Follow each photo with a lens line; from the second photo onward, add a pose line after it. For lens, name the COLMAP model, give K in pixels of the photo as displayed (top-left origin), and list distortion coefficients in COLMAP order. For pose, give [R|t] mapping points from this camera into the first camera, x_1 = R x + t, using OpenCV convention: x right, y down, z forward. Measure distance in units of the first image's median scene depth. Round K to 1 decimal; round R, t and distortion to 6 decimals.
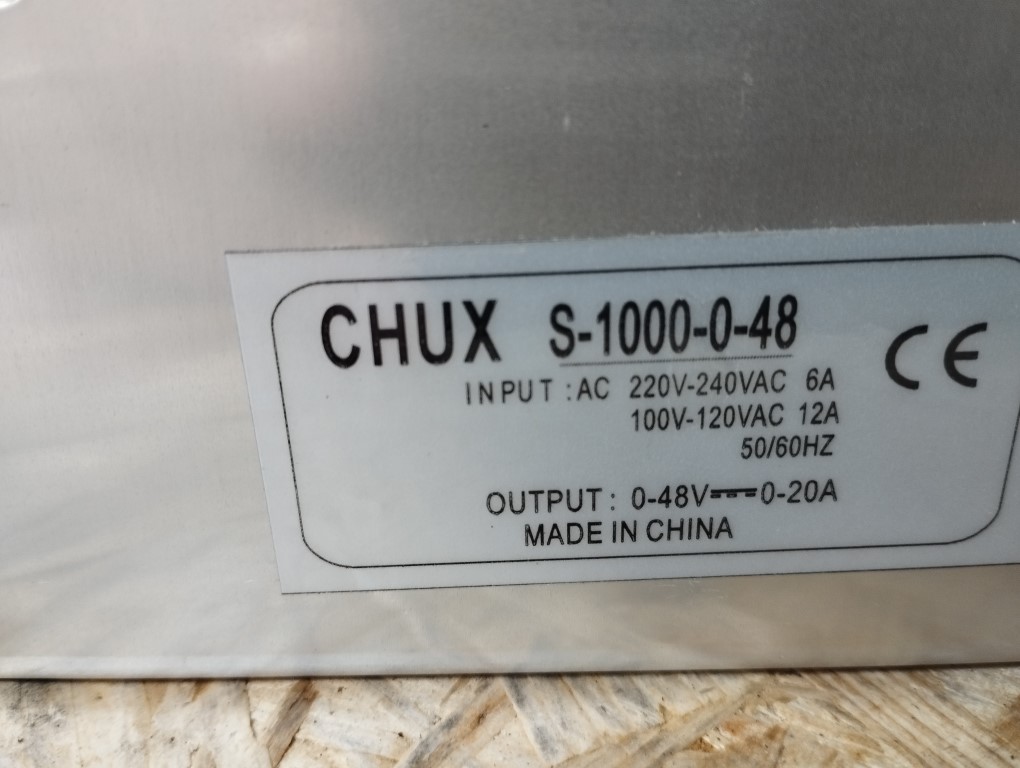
lens RADIAL K [[890.6, 0, 503.4], [0, 890.6, 384.6], [0, 0, 1]] dist [-0.004104, -0.030750]
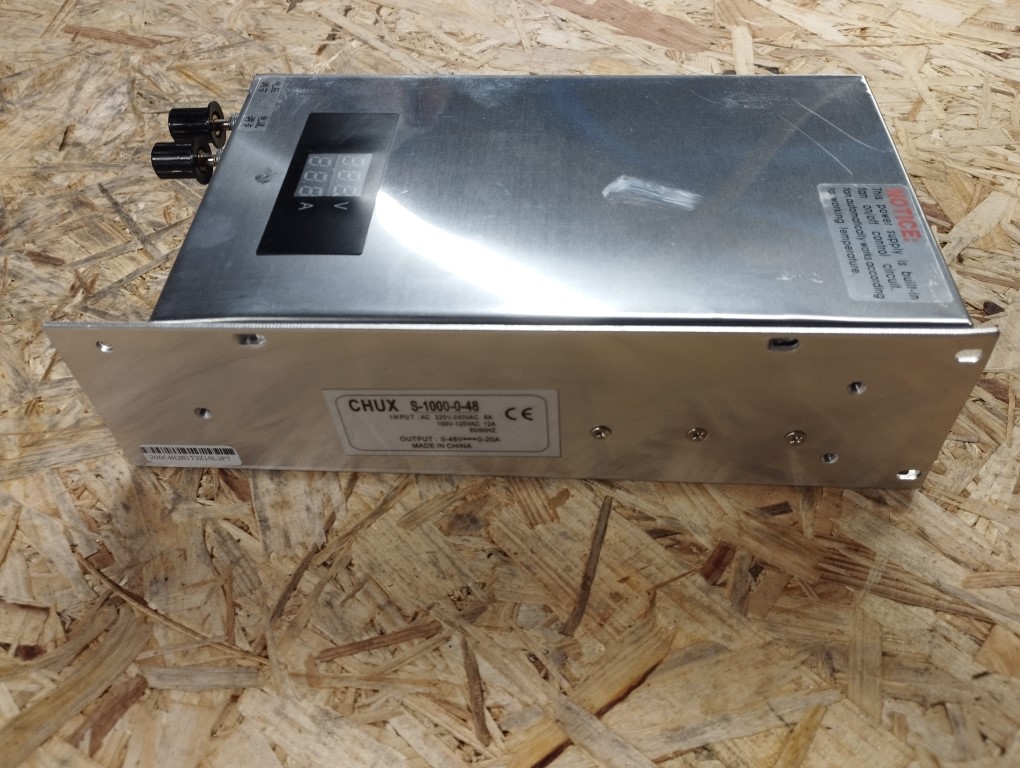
lens RADIAL K [[890.6, 0, 513.5], [0, 890.6, 374.6], [0, 0, 1]] dist [-0.004104, -0.030750]
pose [[0.996659, 0.033280, -0.074586, 0.679939], [0.001872, 0.903668, 0.428230, -1.599349], [0.081652, -0.426939, 0.900586, -2.019708]]
